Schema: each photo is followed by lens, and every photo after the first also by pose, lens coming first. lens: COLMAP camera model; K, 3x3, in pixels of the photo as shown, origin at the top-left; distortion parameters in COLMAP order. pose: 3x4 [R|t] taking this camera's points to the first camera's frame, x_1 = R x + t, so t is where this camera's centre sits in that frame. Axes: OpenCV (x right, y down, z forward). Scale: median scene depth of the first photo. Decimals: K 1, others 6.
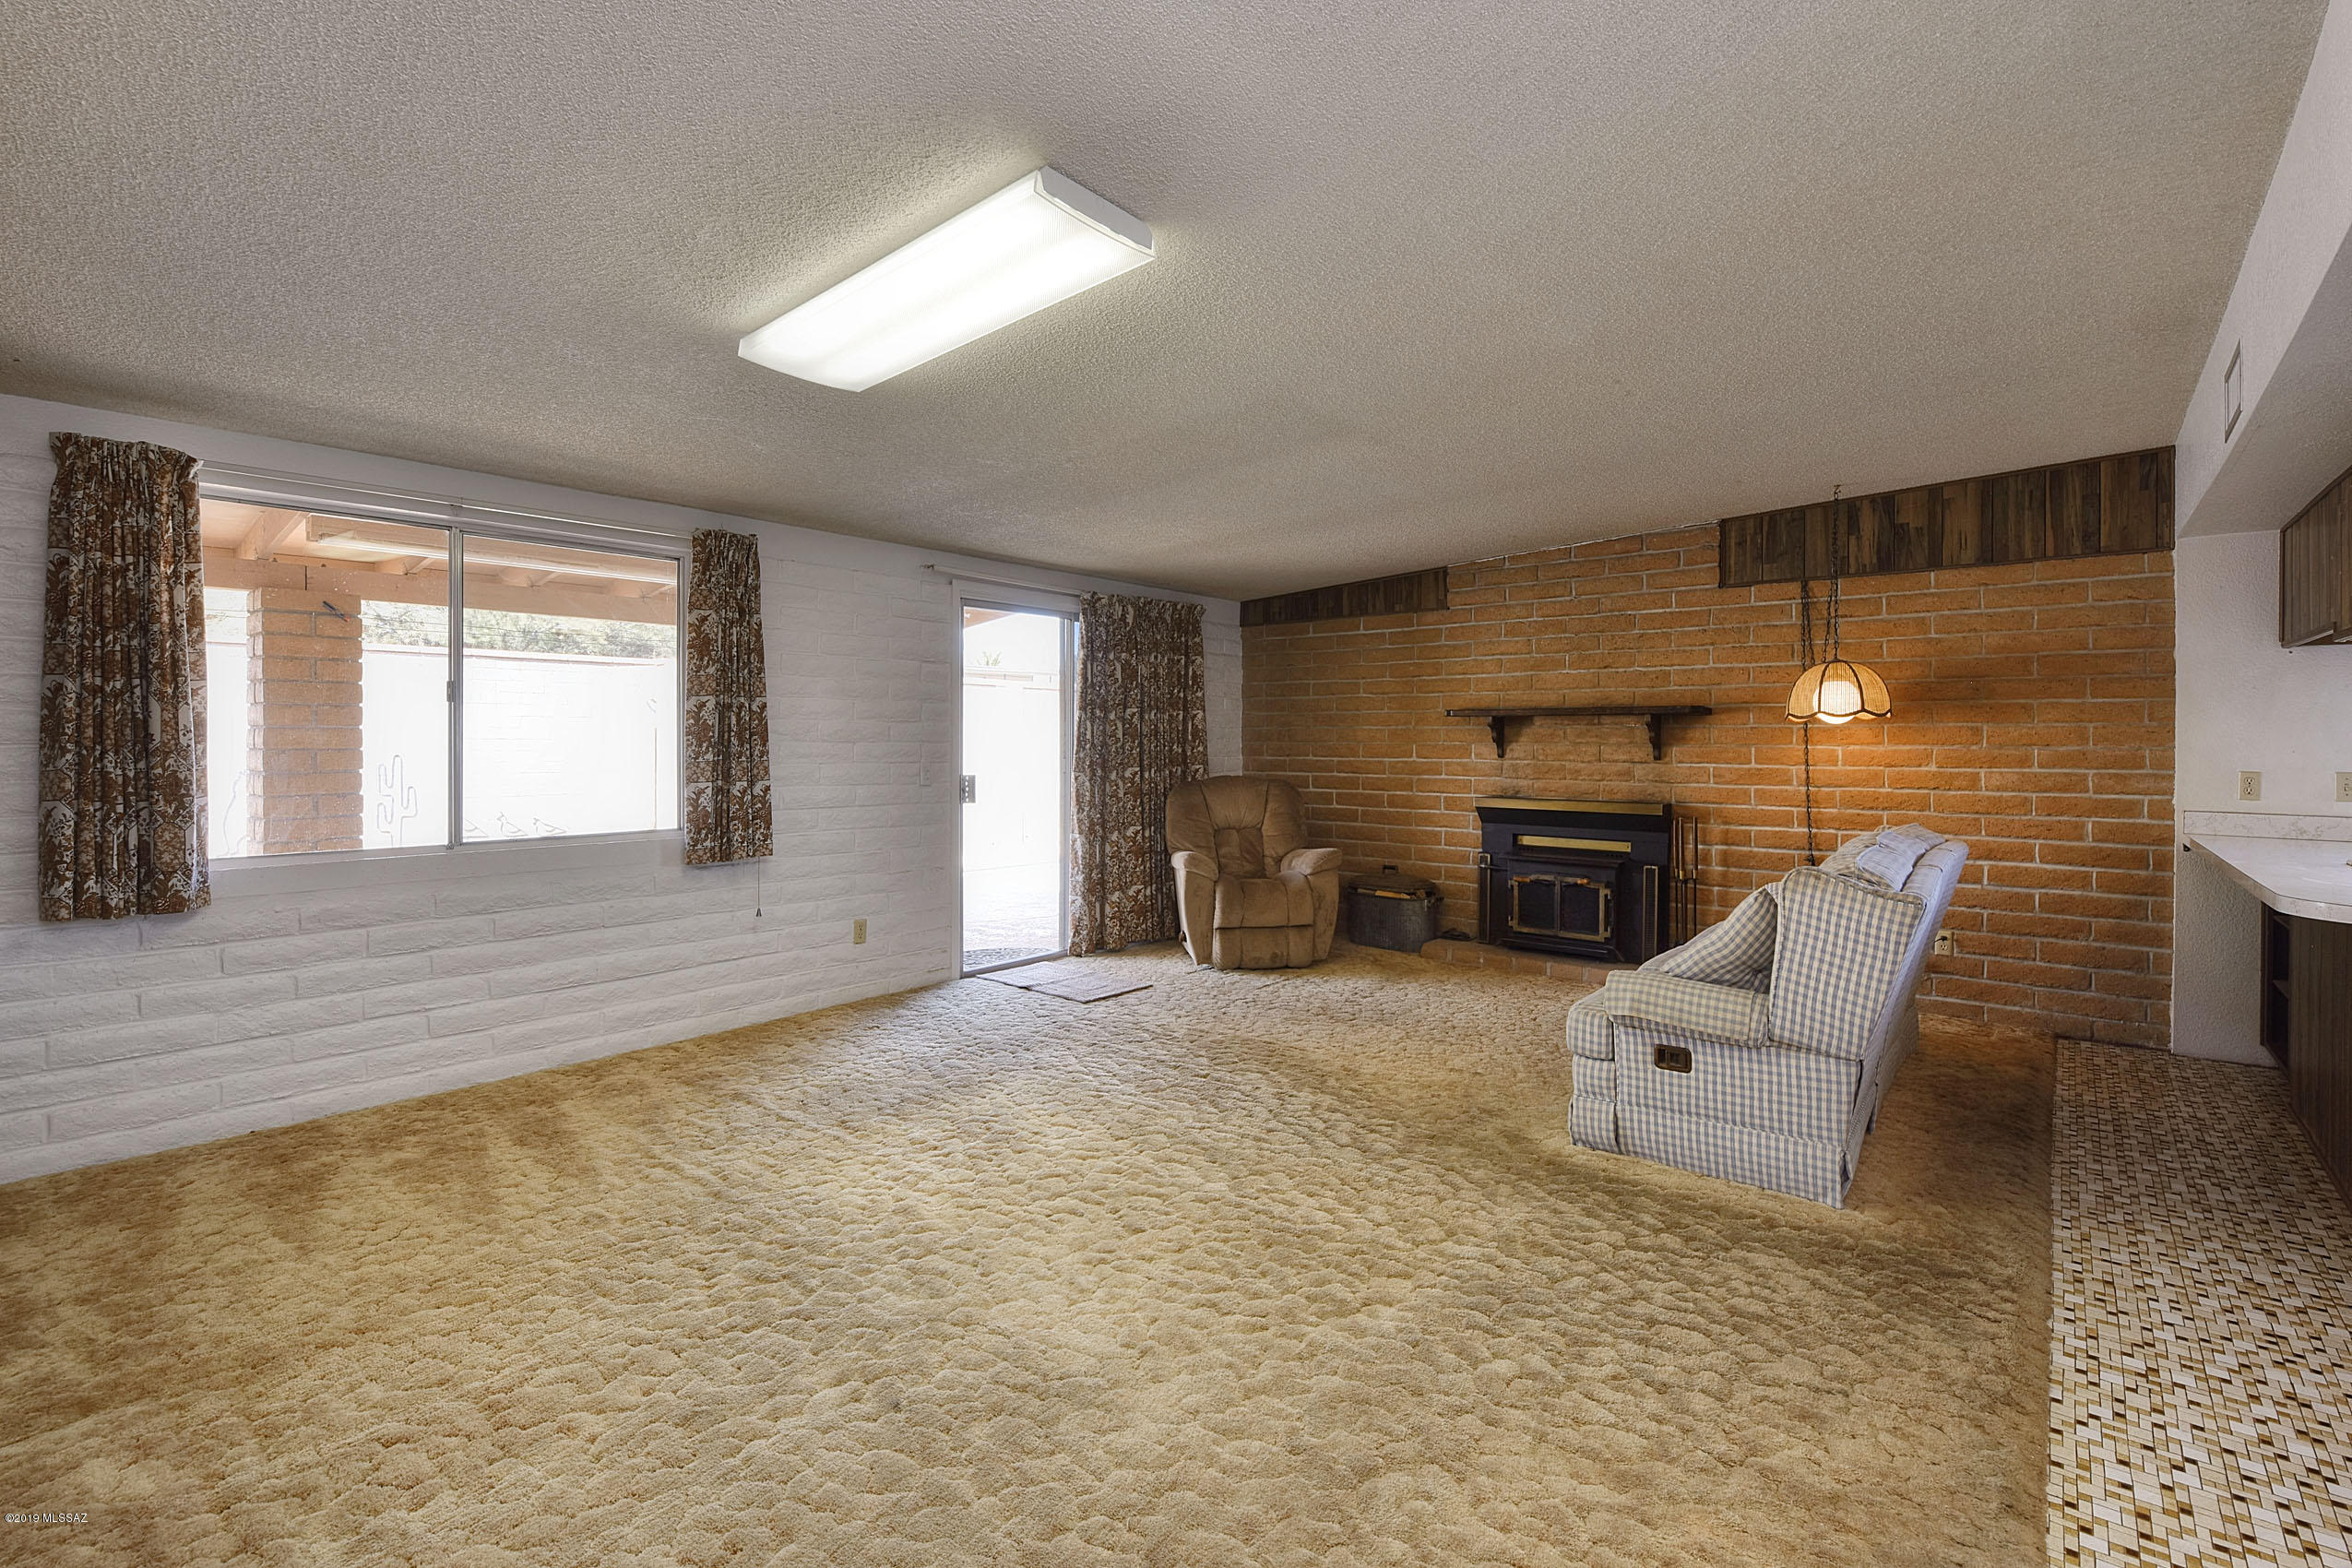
lens RADIAL K [[1020.0, 0, 1058.6], [0, 1020.0, 812.3], [0, 0, 1]] dist [-0.003673, -0.006181]
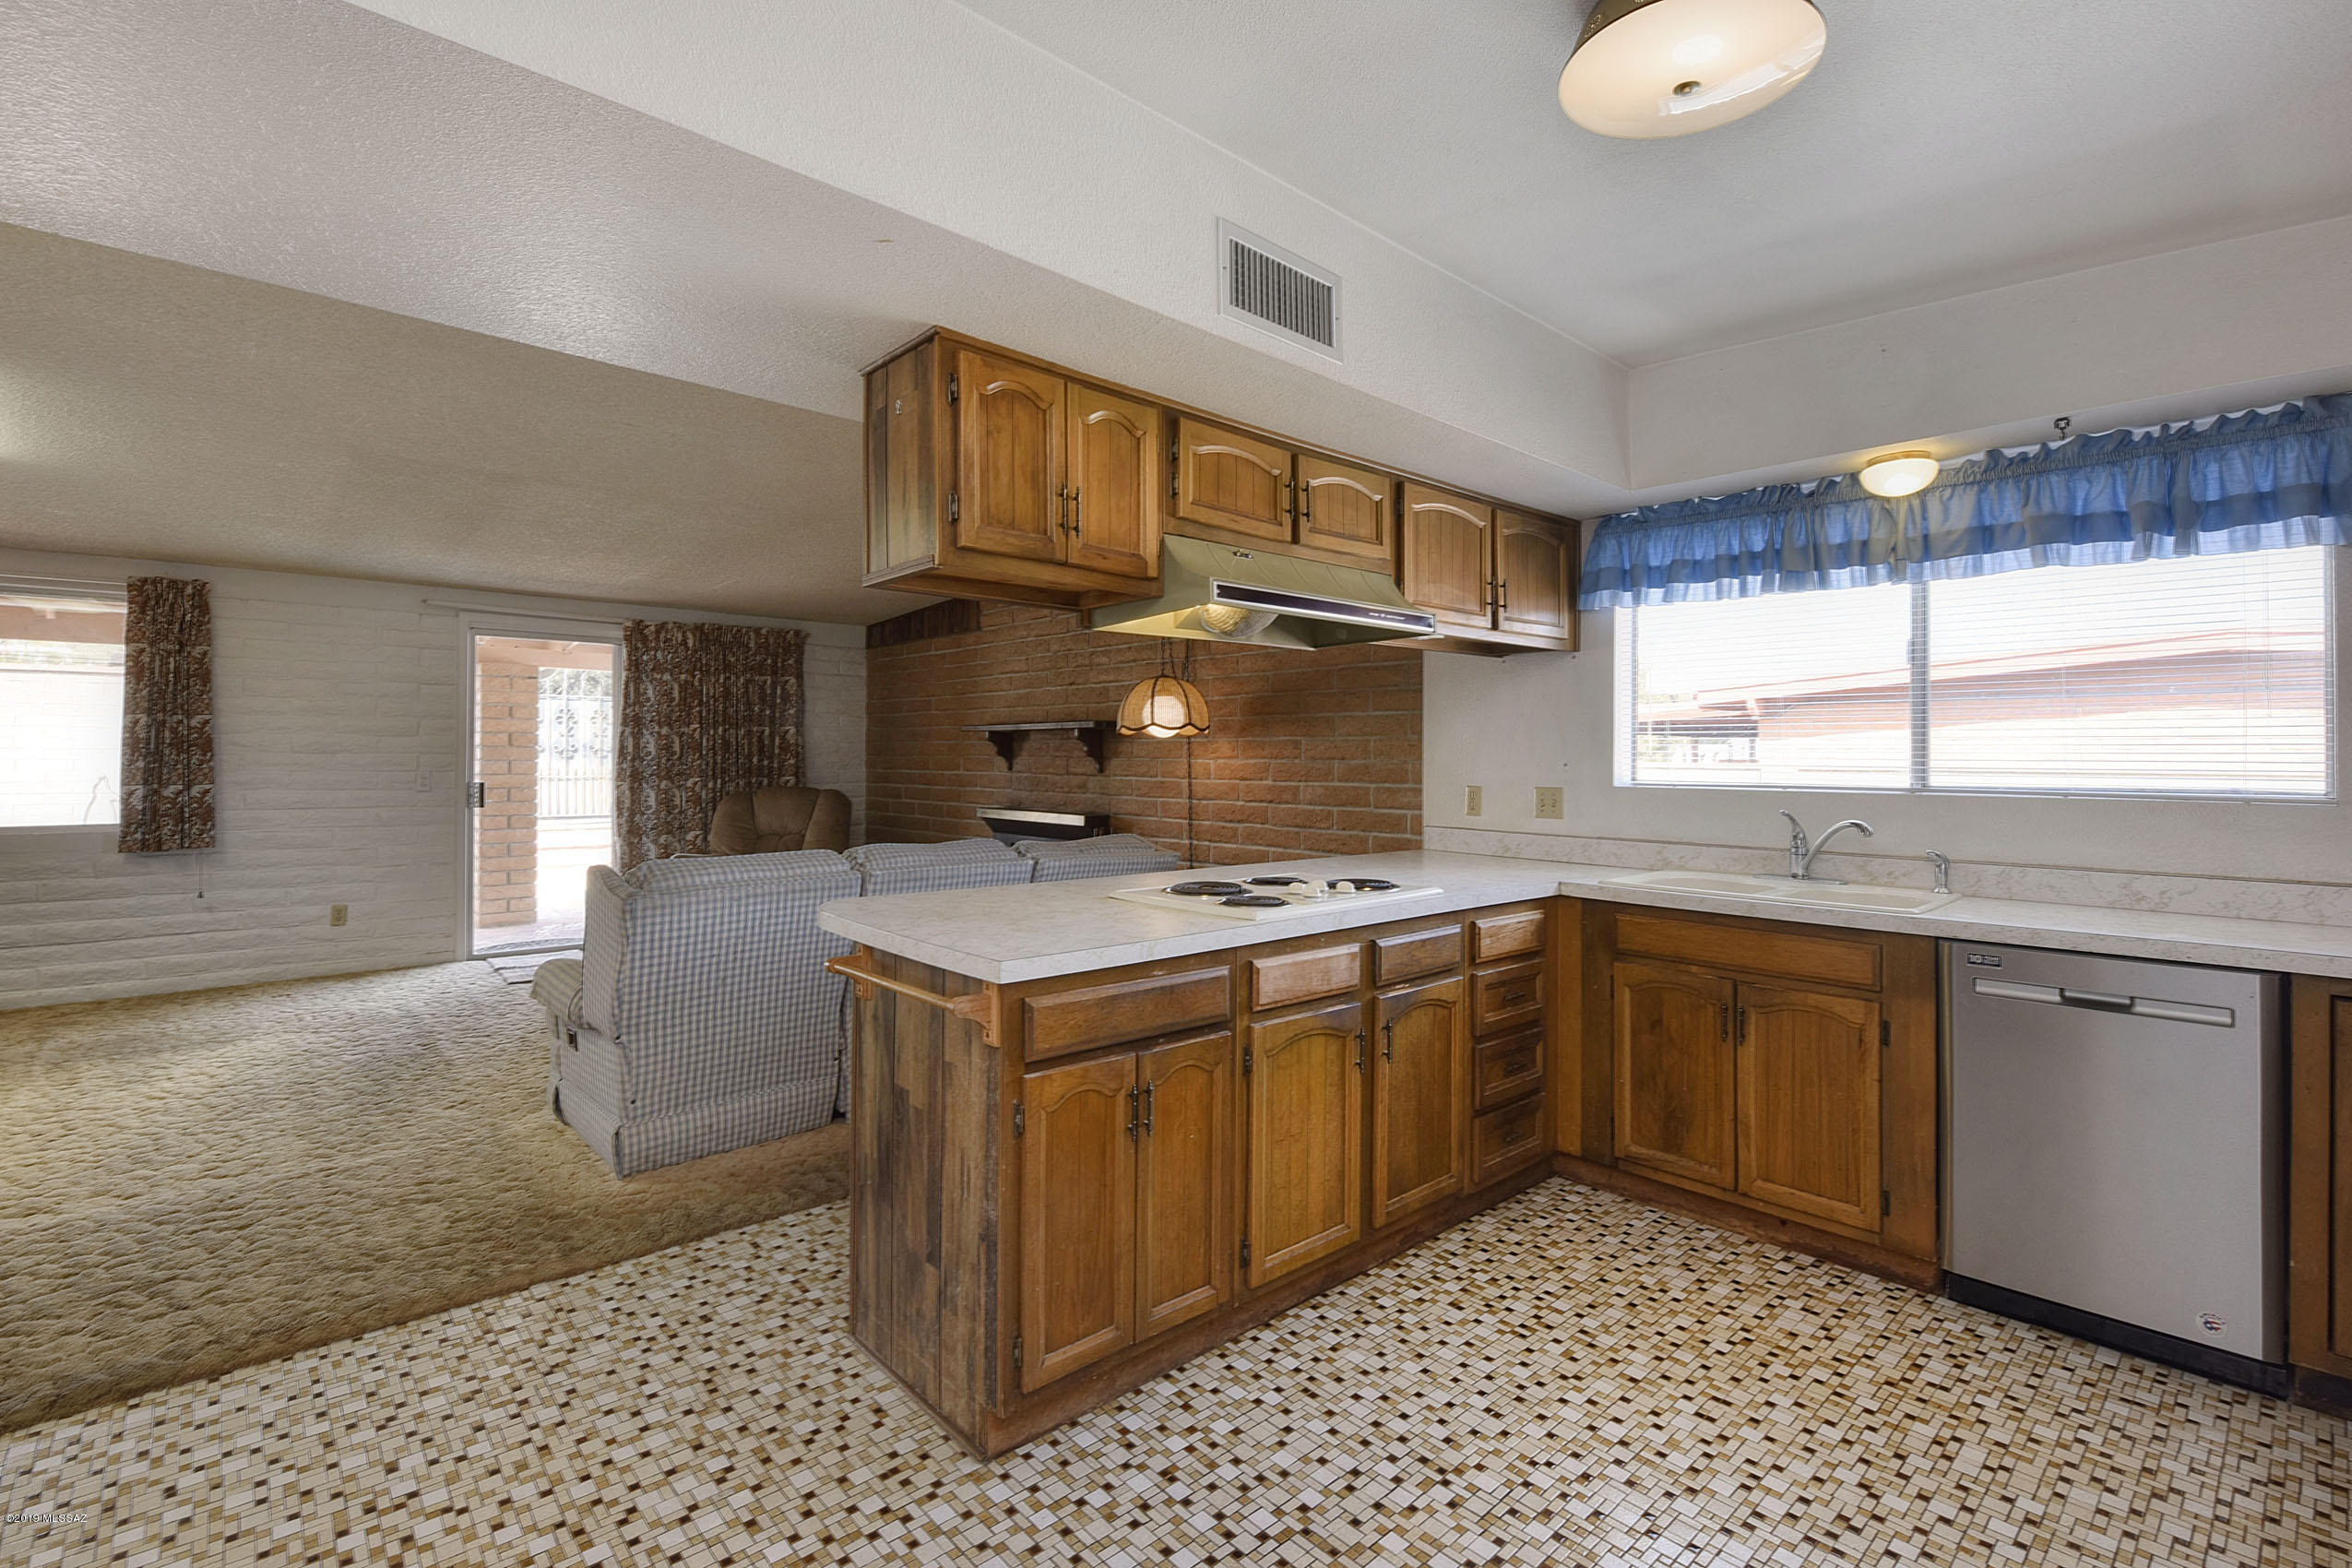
lens RADIAL K [[1020.0, 0, 1172.8], [0, 1020.0, 779.0], [0, 0, 1]] dist [-0.003673, -0.006181]
pose [[0.988842, 0.007166, -0.148794, 0.953781], [-0.014463, 0.998742, -0.048018, 0.003453], [0.148263, 0.049635, 0.987702, -0.004888]]
